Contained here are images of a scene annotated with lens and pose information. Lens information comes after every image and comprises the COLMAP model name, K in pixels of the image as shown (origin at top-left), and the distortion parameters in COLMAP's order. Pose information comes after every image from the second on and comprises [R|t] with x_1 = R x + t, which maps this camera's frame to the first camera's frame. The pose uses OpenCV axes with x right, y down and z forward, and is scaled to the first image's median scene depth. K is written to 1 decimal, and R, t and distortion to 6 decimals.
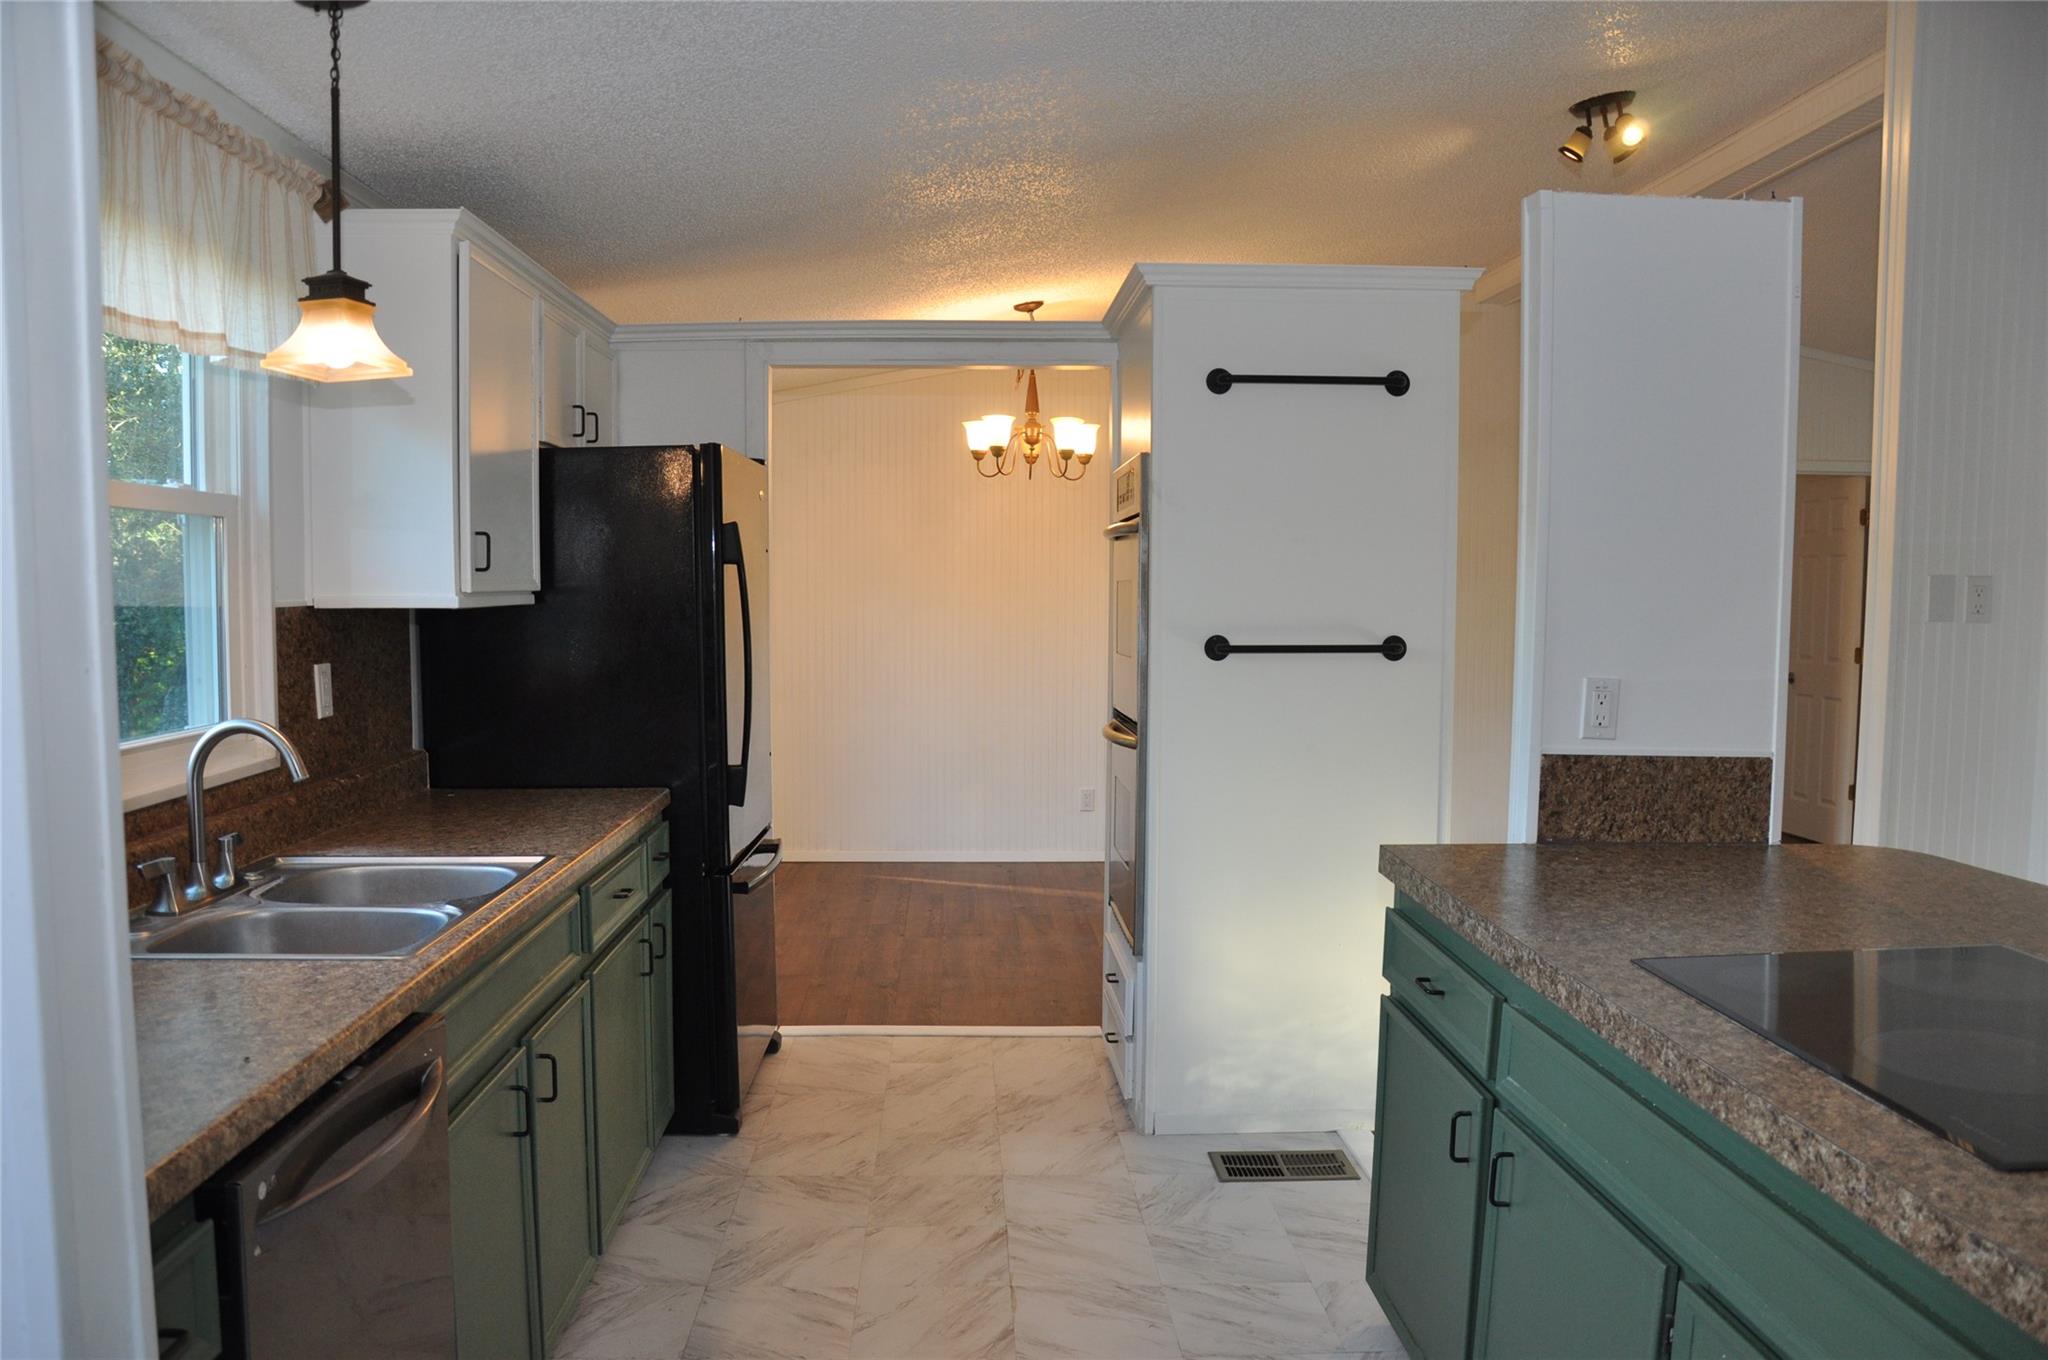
lens RADIAL K [[1601.5, 0, 990.1], [0, 1601.5, 717.0], [0, 0, 1]] dist [-0.163089, 0.127836]
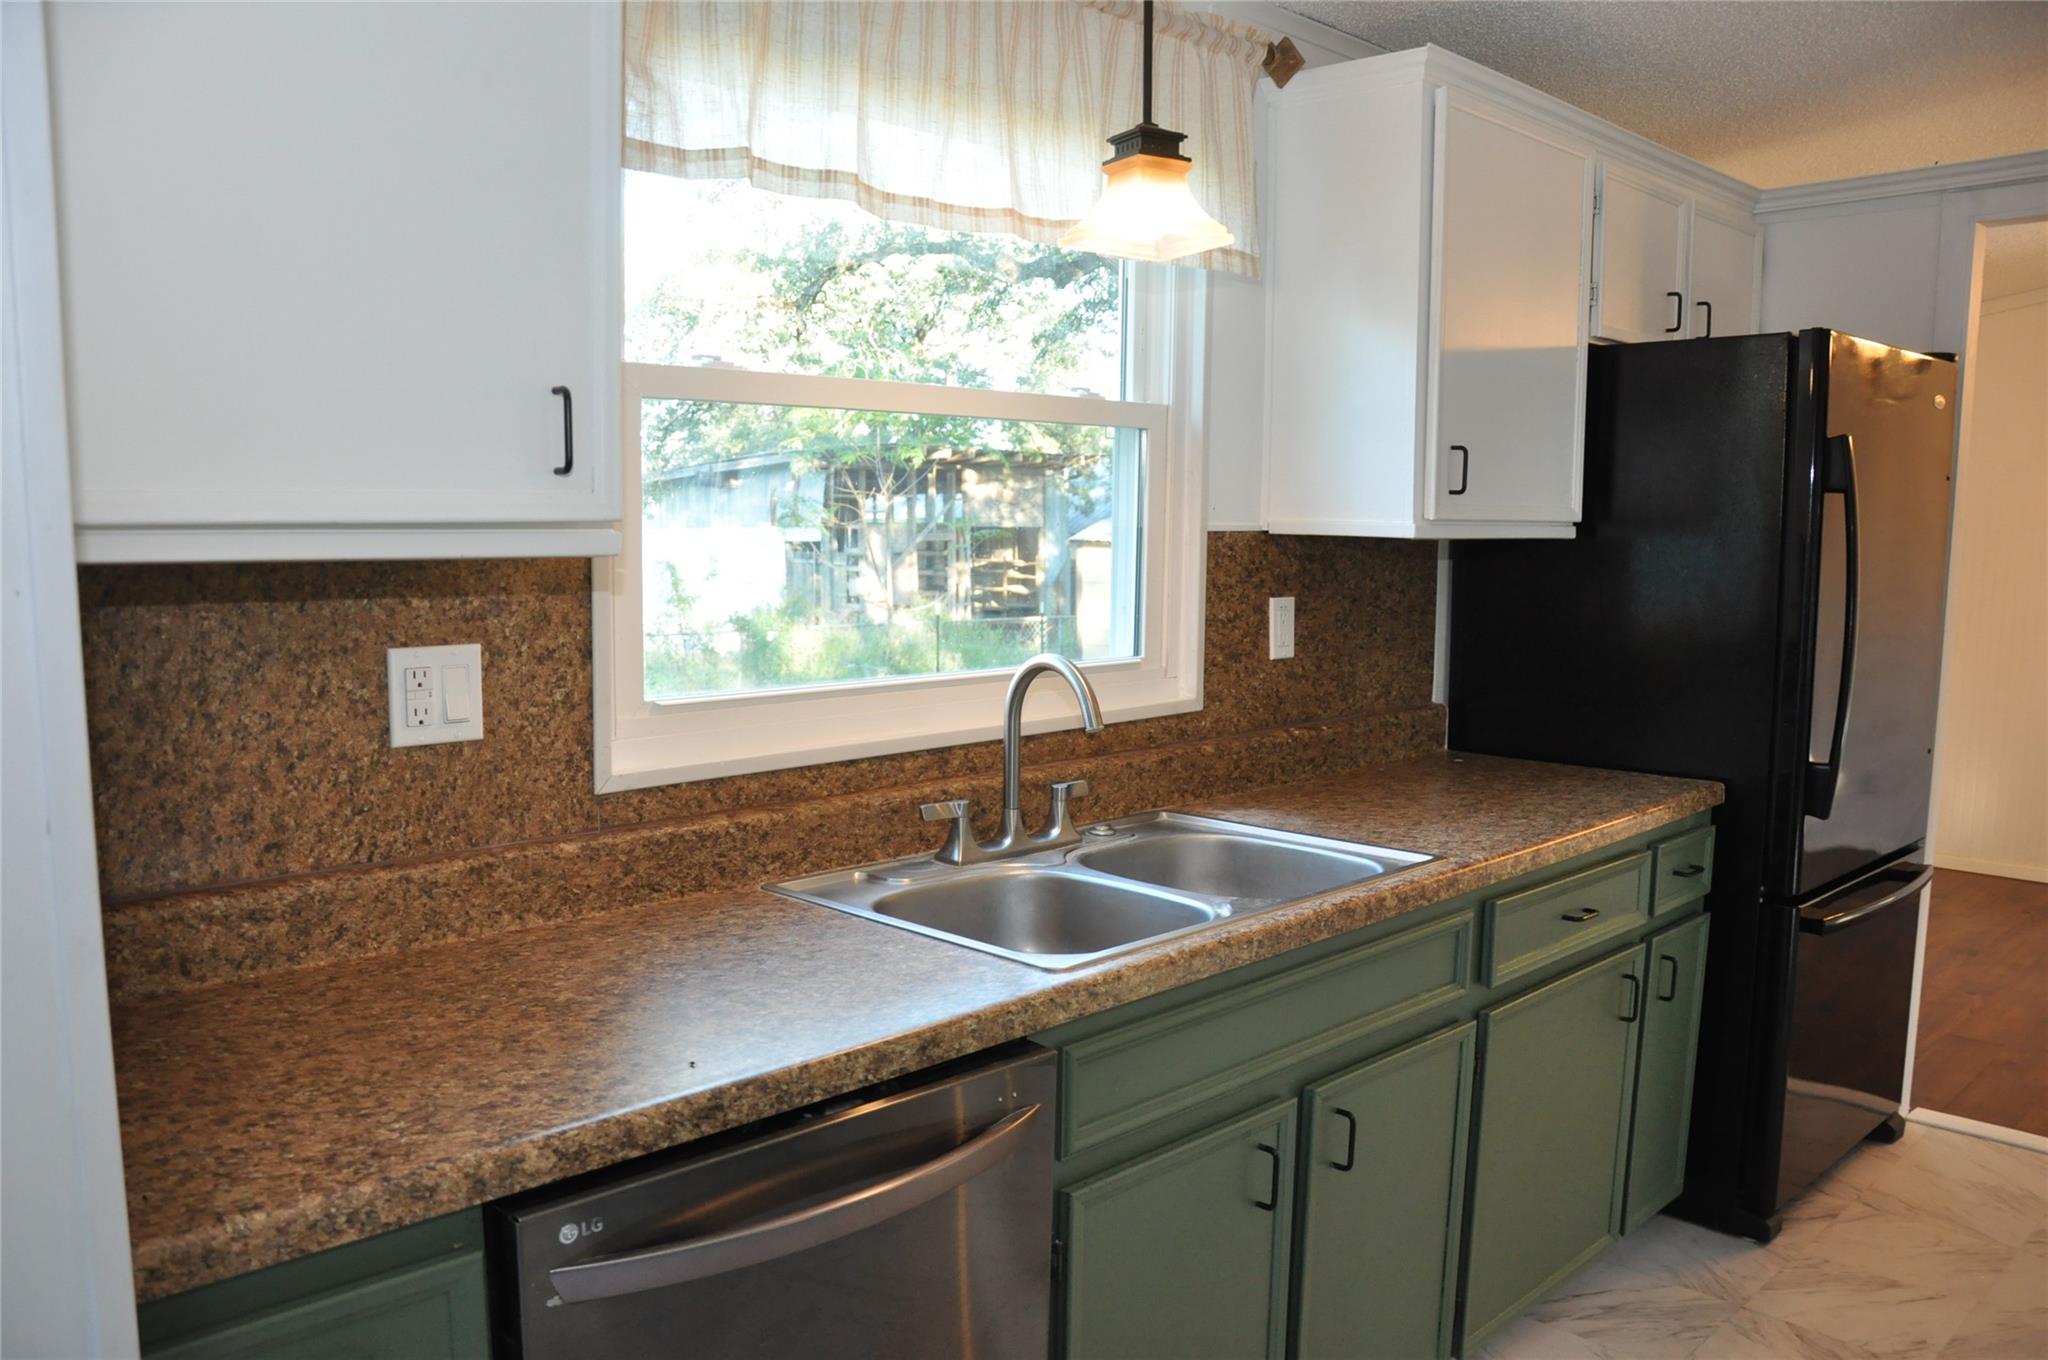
lens RADIAL K [[1601.5, 0, 990.1], [0, 1601.5, 717.0], [0, 0, 1]] dist [-0.163089, 0.127836]
pose [[0.681940, 0.095585, -0.725135, 0.137331], [-0.066709, 0.995420, 0.068478, -0.020631], [0.728359, 0.001675, 0.685193, 0.314059]]
